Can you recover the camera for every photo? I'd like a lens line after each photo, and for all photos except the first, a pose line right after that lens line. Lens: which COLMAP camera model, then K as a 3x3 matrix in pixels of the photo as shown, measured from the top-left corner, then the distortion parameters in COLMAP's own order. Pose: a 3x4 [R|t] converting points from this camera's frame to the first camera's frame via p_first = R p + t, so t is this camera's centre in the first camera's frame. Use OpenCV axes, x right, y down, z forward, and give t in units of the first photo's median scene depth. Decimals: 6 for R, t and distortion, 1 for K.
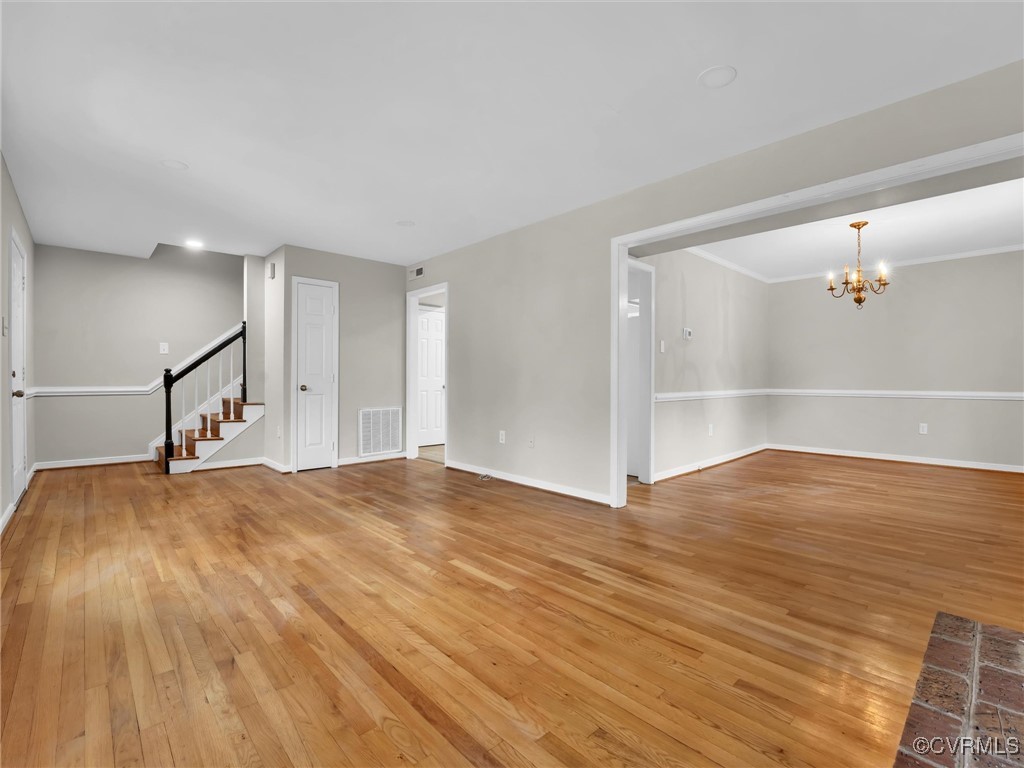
lens RADIAL K [[475.3, 0, 500.1], [0, 475.3, 378.2], [0, 0, 1]] dist [-0.022640, -0.000798]
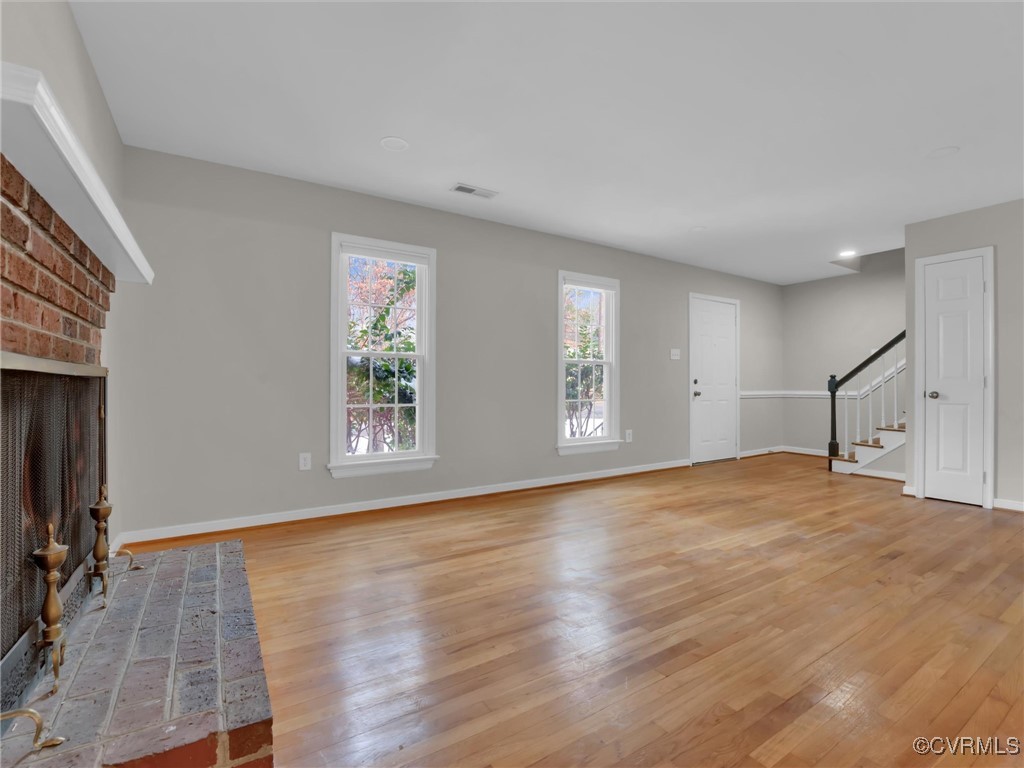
lens RADIAL K [[460.8, 0, 509.0], [0, 460.8, 375.6], [0, 0, 1]] dist [-0.023820, 0.000352]
pose [[-0.175394, -0.023155, -0.984226, 0.560910], [0.003810, 0.999700, -0.024198, 0.004565], [0.984491, -0.007994, -0.175253, 0.528547]]
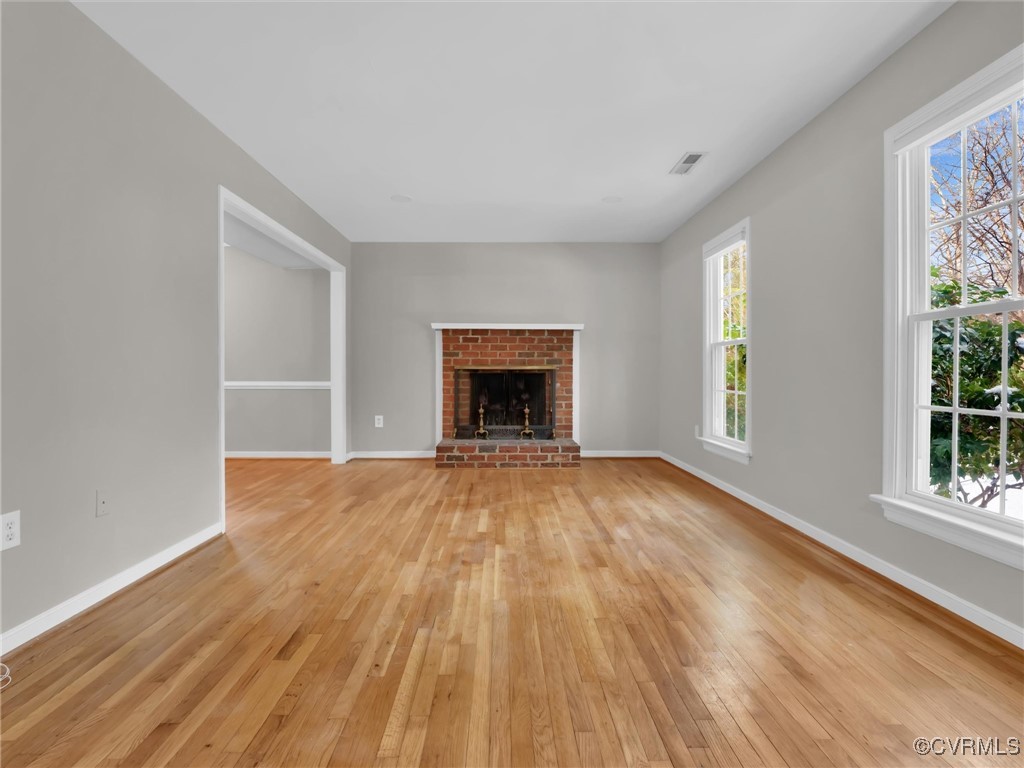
lens RADIAL K [[493.8, 0, 523.6], [0, 493.8, 371.4], [0, 0, 1]] dist [-0.019494, -0.000046]
pose [[-0.775713, -0.001533, 0.631084, -0.566676], [-0.005802, 0.999972, -0.004704, 0.006238], [-0.631059, -0.007311, -0.775700, 1.142909]]
